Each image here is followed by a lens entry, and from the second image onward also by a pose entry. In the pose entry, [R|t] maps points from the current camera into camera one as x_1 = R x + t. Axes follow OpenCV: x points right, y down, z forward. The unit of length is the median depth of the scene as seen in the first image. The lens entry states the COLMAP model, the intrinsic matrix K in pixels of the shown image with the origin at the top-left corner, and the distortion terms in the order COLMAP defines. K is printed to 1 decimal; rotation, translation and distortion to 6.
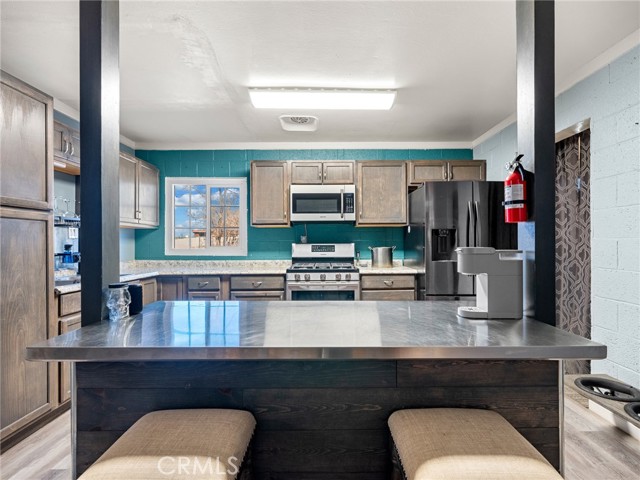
lens RADIAL K [[319.6, 0, 320.0], [0, 319.6, 240.0], [0, 0, 1]] dist [0.000234, 0.000066]
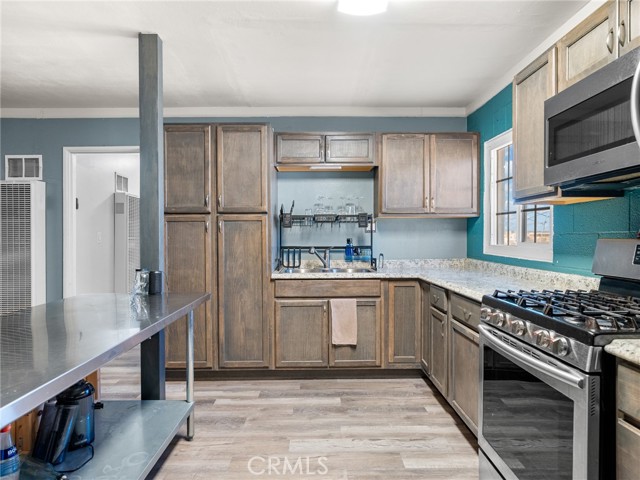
lens RADIAL K [[387.8, 0, 320.0], [0, 387.8, 240.0], [0, 0, 1]] dist [-0.003630, -0.001151]
pose [[0.020275, 0.012218, -0.999720, 0.397406], [0.013774, 0.999827, 0.012498, 0.000955], [0.999700, -0.014024, 0.020104, 0.663750]]
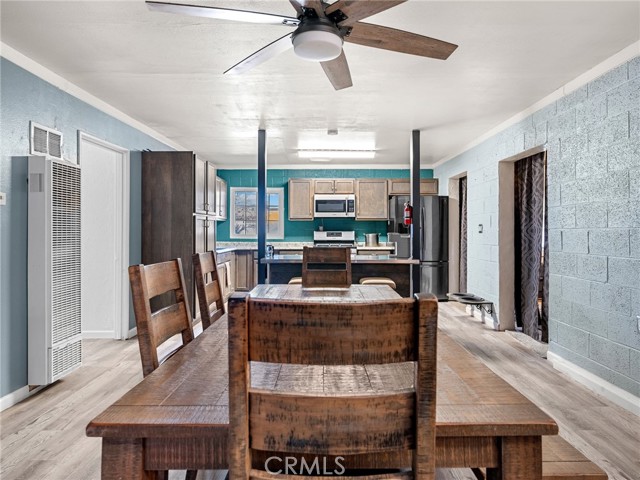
lens RADIAL K [[400.4, 0, 319.9], [0, 400.4, 227.6], [0, 0, 1]] dist [-0.000472, -0.000309]
pose [[0.999982, 0.004899, 0.003324, -0.069060], [-0.004905, 0.999986, 0.001980, -0.010614], [-0.003314, -0.001996, 0.999993, -0.978390]]
